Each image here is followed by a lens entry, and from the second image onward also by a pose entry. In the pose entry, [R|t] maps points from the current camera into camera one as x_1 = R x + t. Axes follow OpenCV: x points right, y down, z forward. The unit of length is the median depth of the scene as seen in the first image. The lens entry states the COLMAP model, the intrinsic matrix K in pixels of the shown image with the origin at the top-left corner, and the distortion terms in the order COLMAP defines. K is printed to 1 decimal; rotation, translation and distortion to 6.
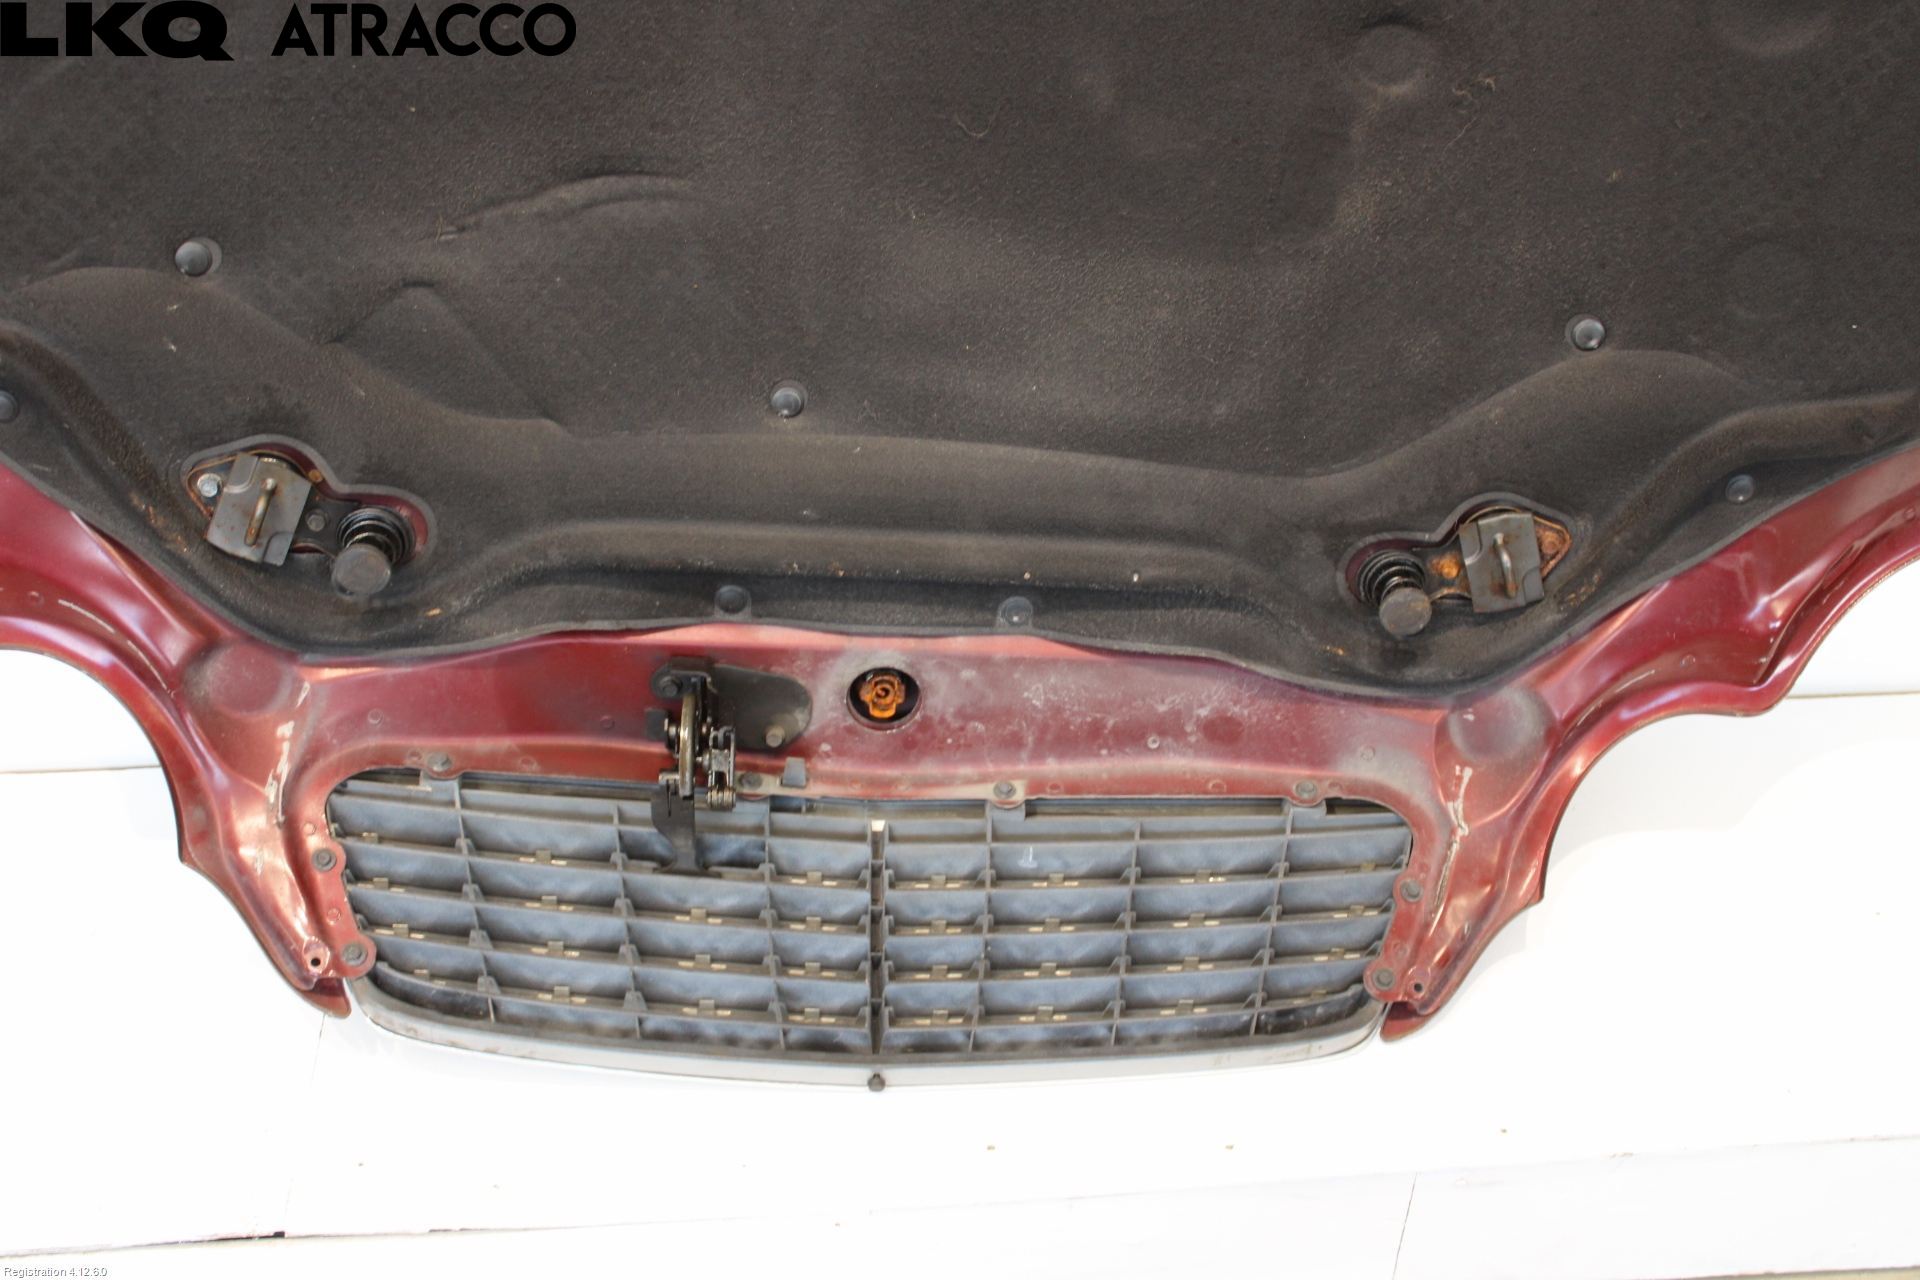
lens RADIAL K [[2095.4, 0, 980.3], [0, 2095.4, 640.3], [0, 0, 1]] dist [-0.103122, 0.134763]
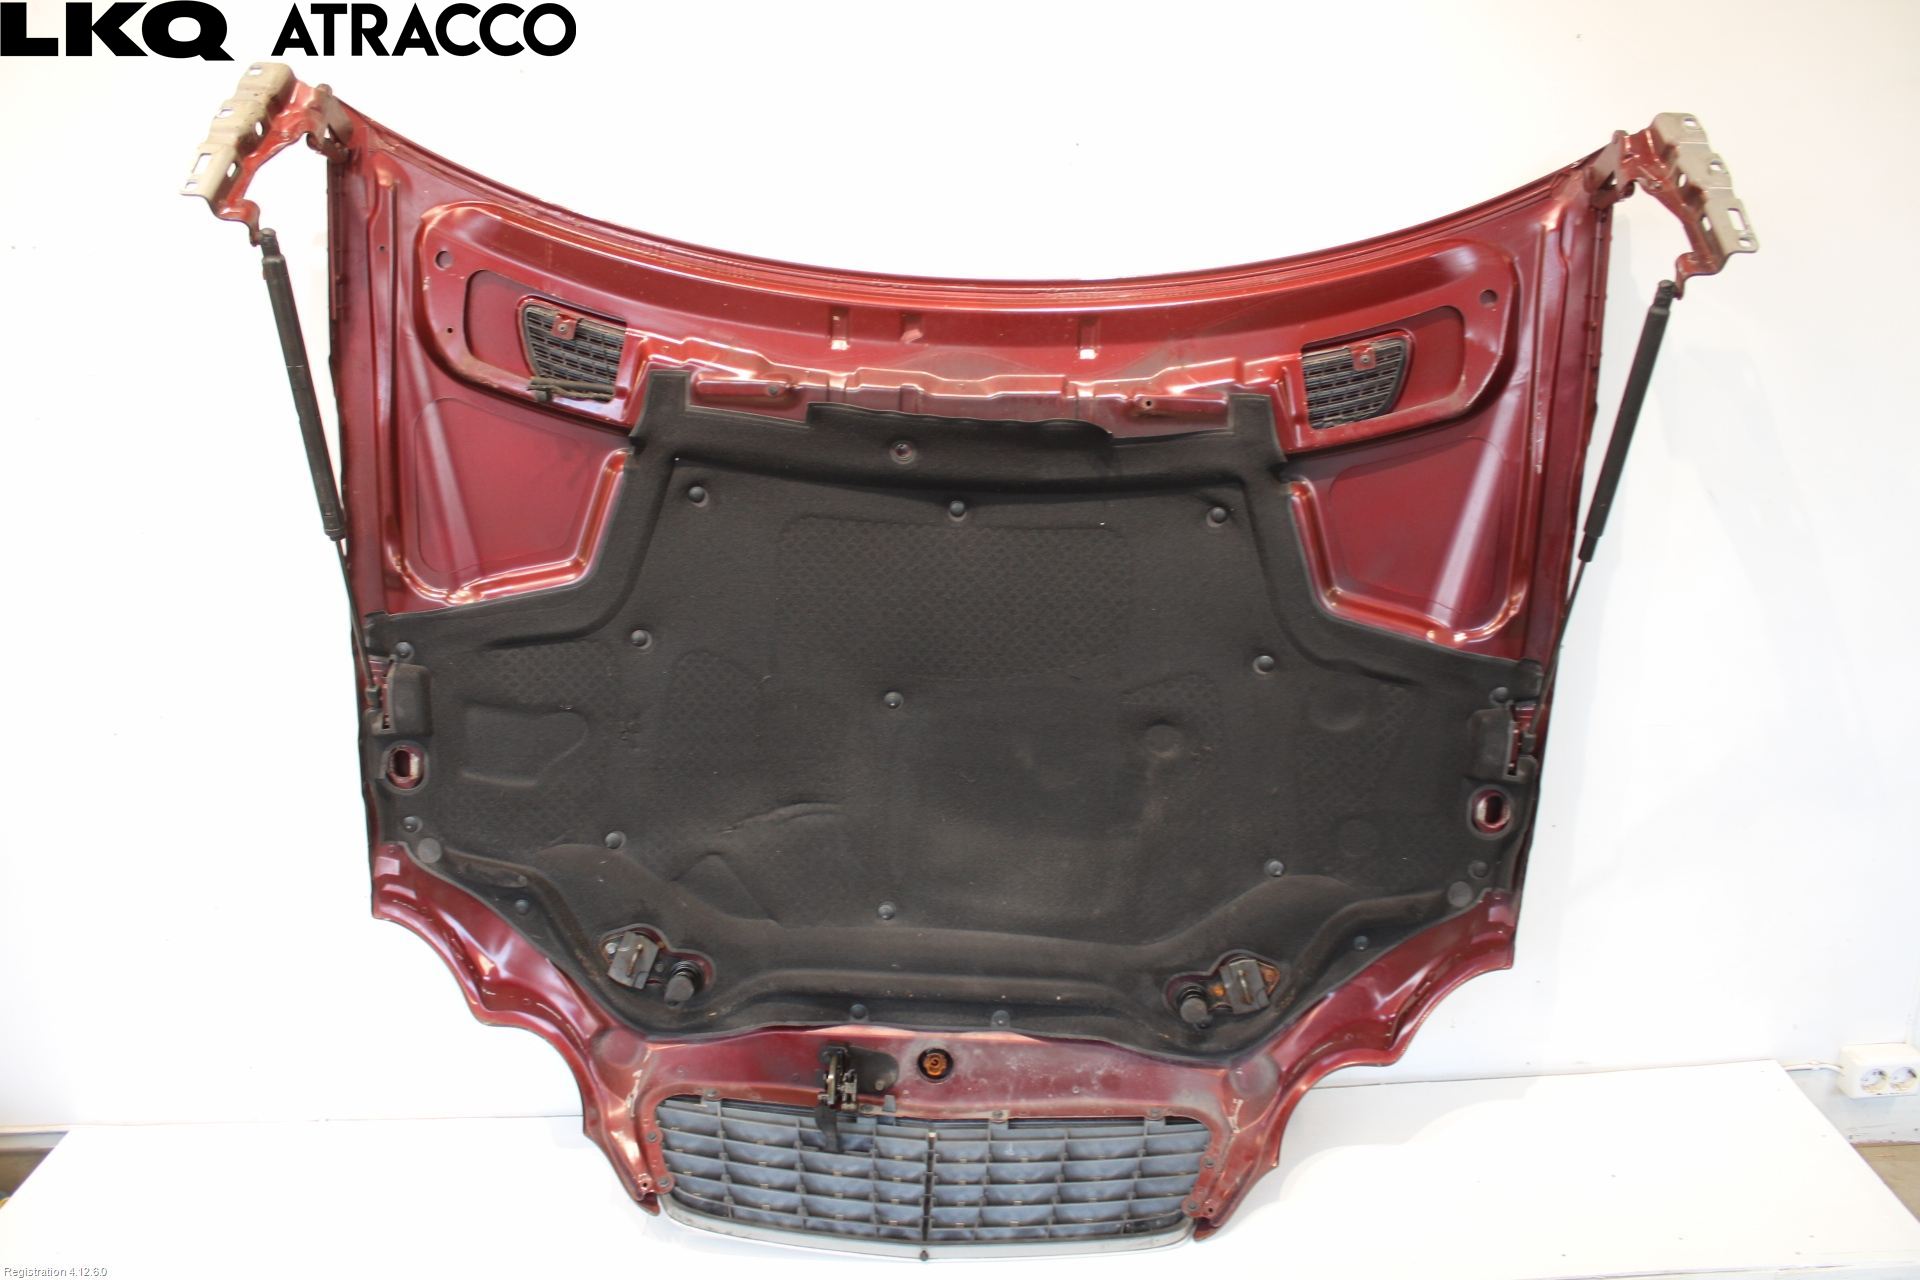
lens RADIAL K [[1604.9, 0, 960.0], [0, 1604.9, 640.0], [0, 0, 1]] dist [-0.177669, 0.168985]
pose [[0.993821, -0.034387, -0.105534, 0.152796], [-0.007880, 0.926540, -0.376113, 0.225294], [0.110715, 0.374621, 0.920544, -0.532462]]
